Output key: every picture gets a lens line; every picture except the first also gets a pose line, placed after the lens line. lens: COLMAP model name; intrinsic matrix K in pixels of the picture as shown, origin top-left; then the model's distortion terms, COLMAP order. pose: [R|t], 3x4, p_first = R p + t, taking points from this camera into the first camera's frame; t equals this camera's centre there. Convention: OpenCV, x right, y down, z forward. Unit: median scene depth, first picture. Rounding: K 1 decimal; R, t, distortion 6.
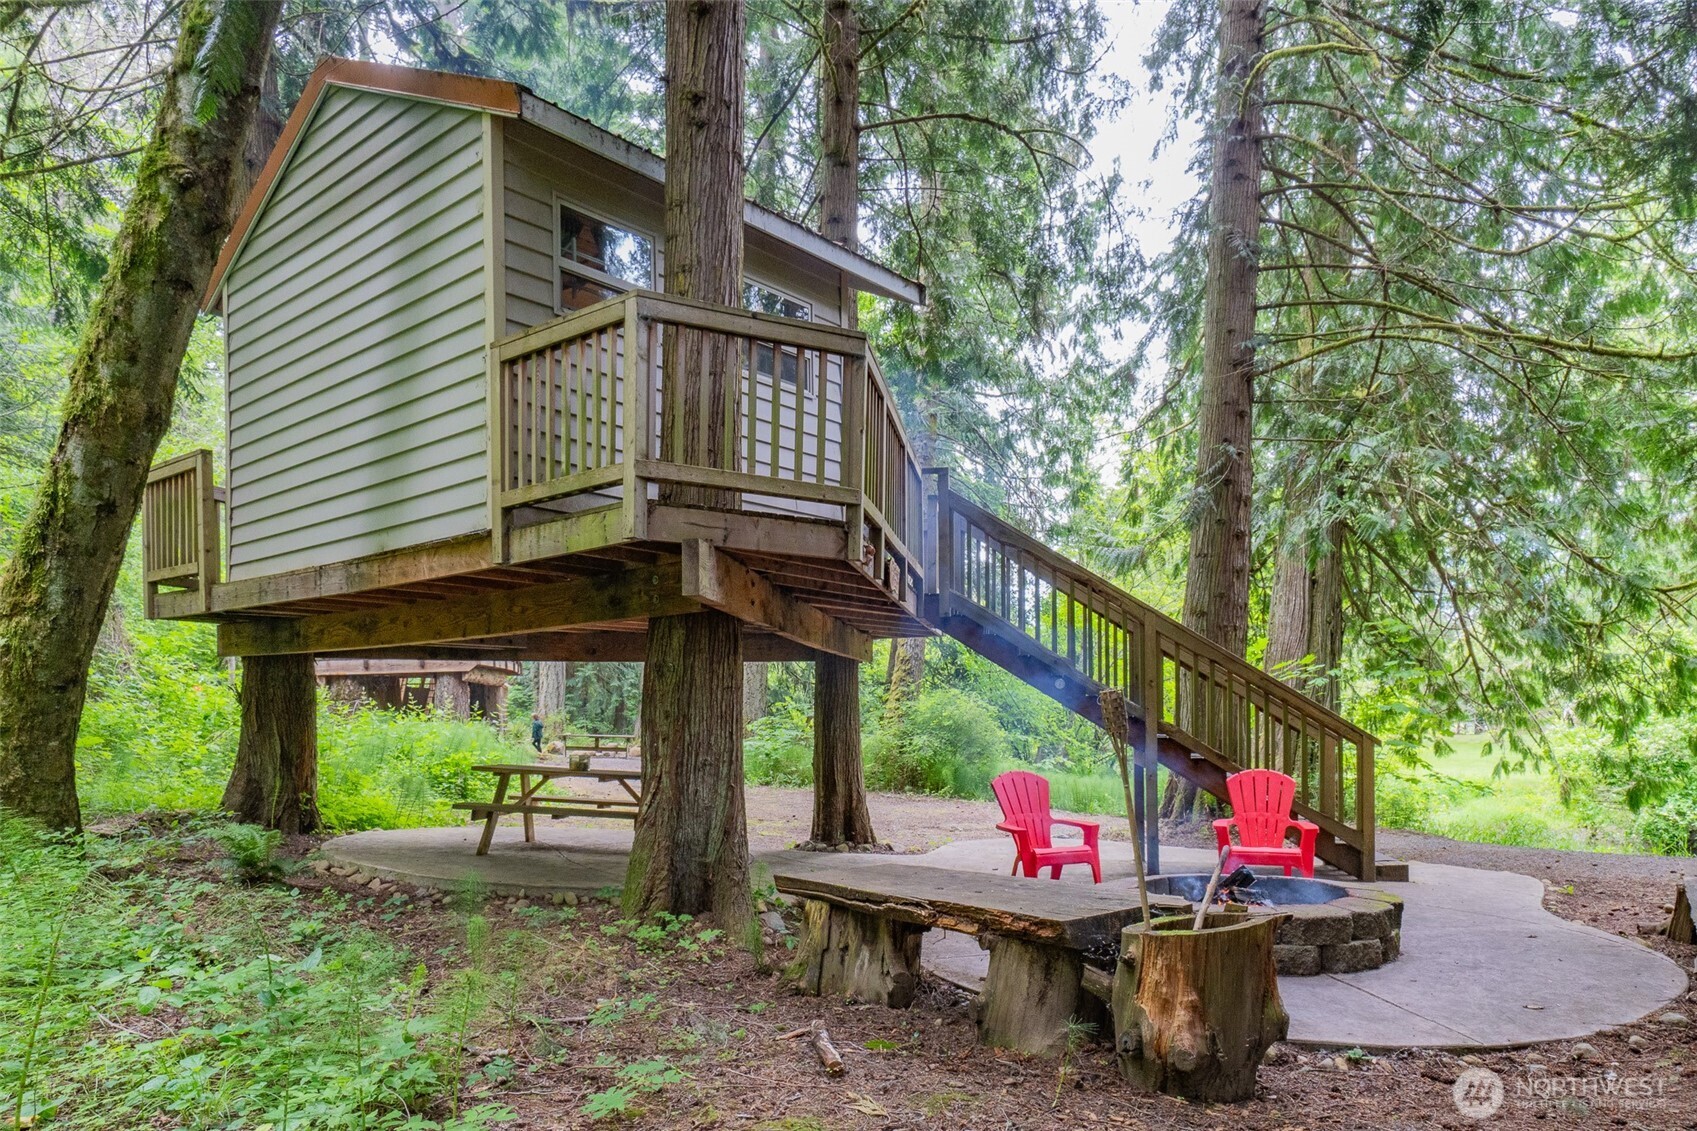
lens RADIAL K [[1113.1, 0, 849.0], [0, 1113.1, 566.3], [0, 0, 1]] dist [0.001112, -0.000216]
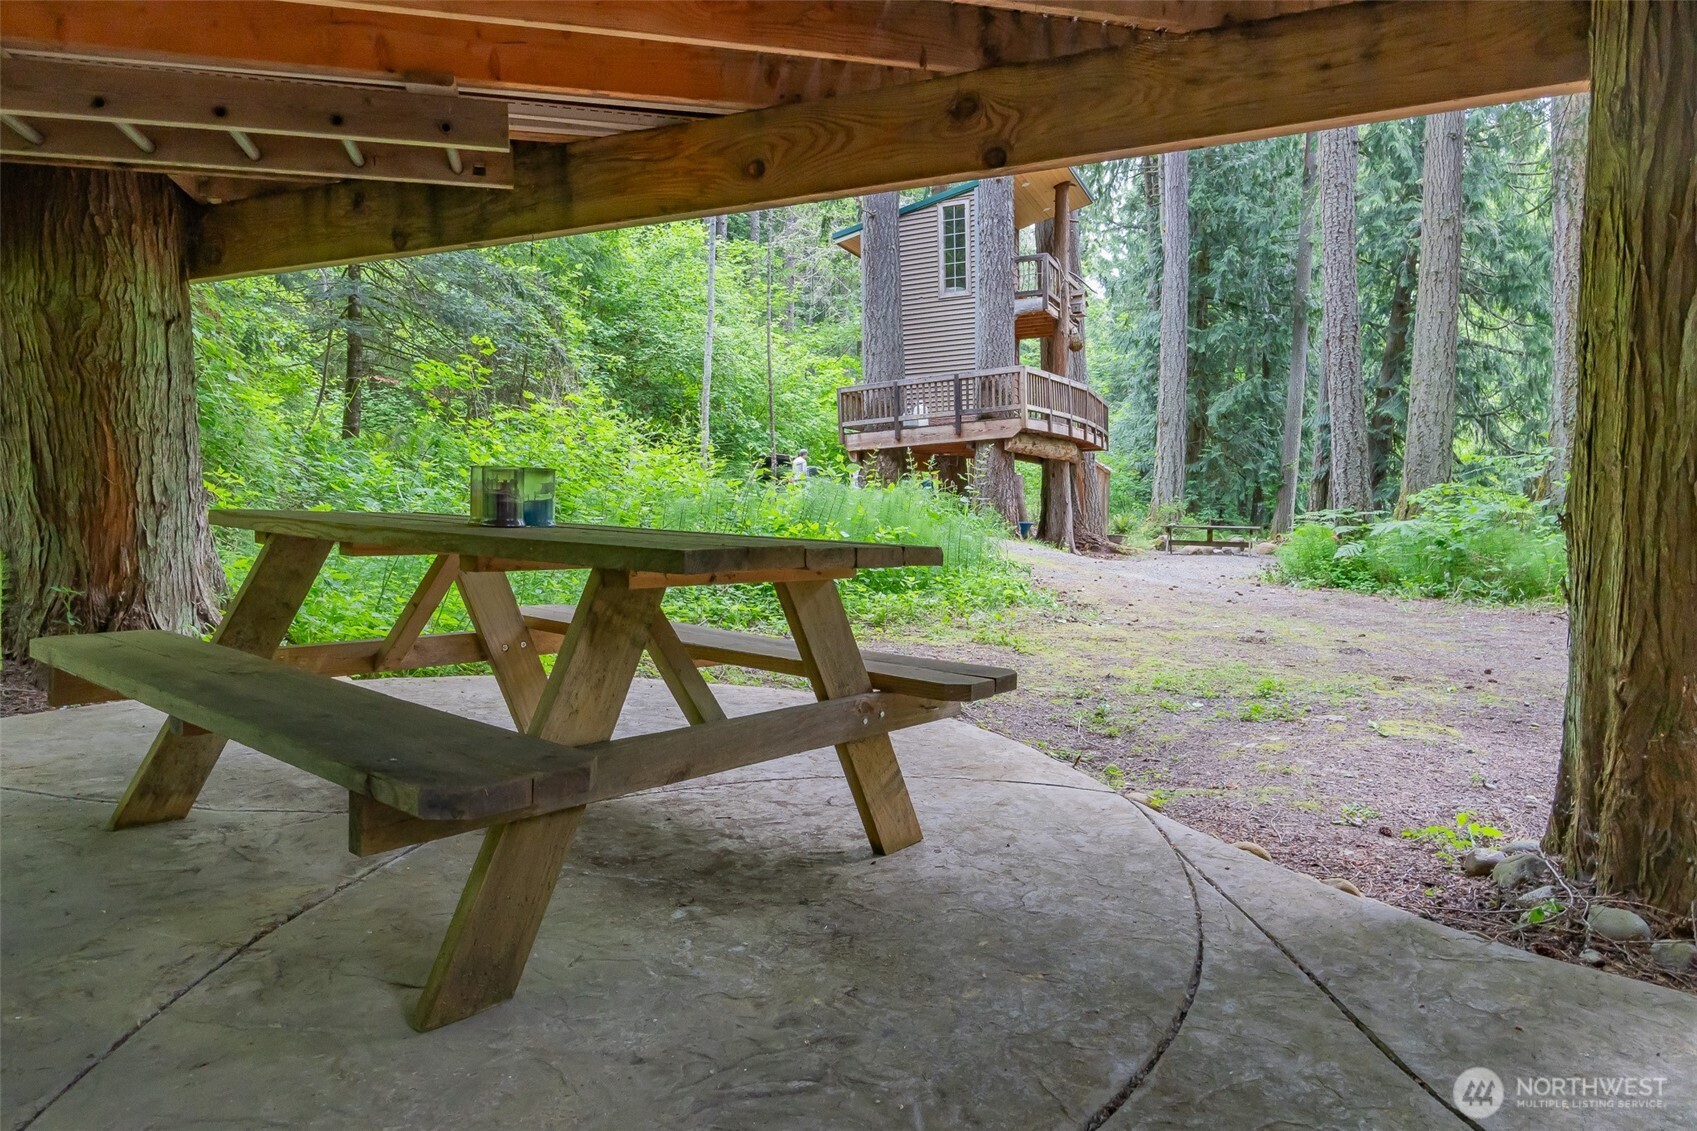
lens RADIAL K [[1113.1, 0, 851.5], [0, 1113.1, 564.9], [0, 0, 1]] dist [0.001112, -0.000216]
pose [[0.836422, 0.017984, -0.547790, -0.008554], [0.077716, 0.985471, 0.151018, 0.041297], [0.542548, -0.168887, 0.822873, 0.216392]]
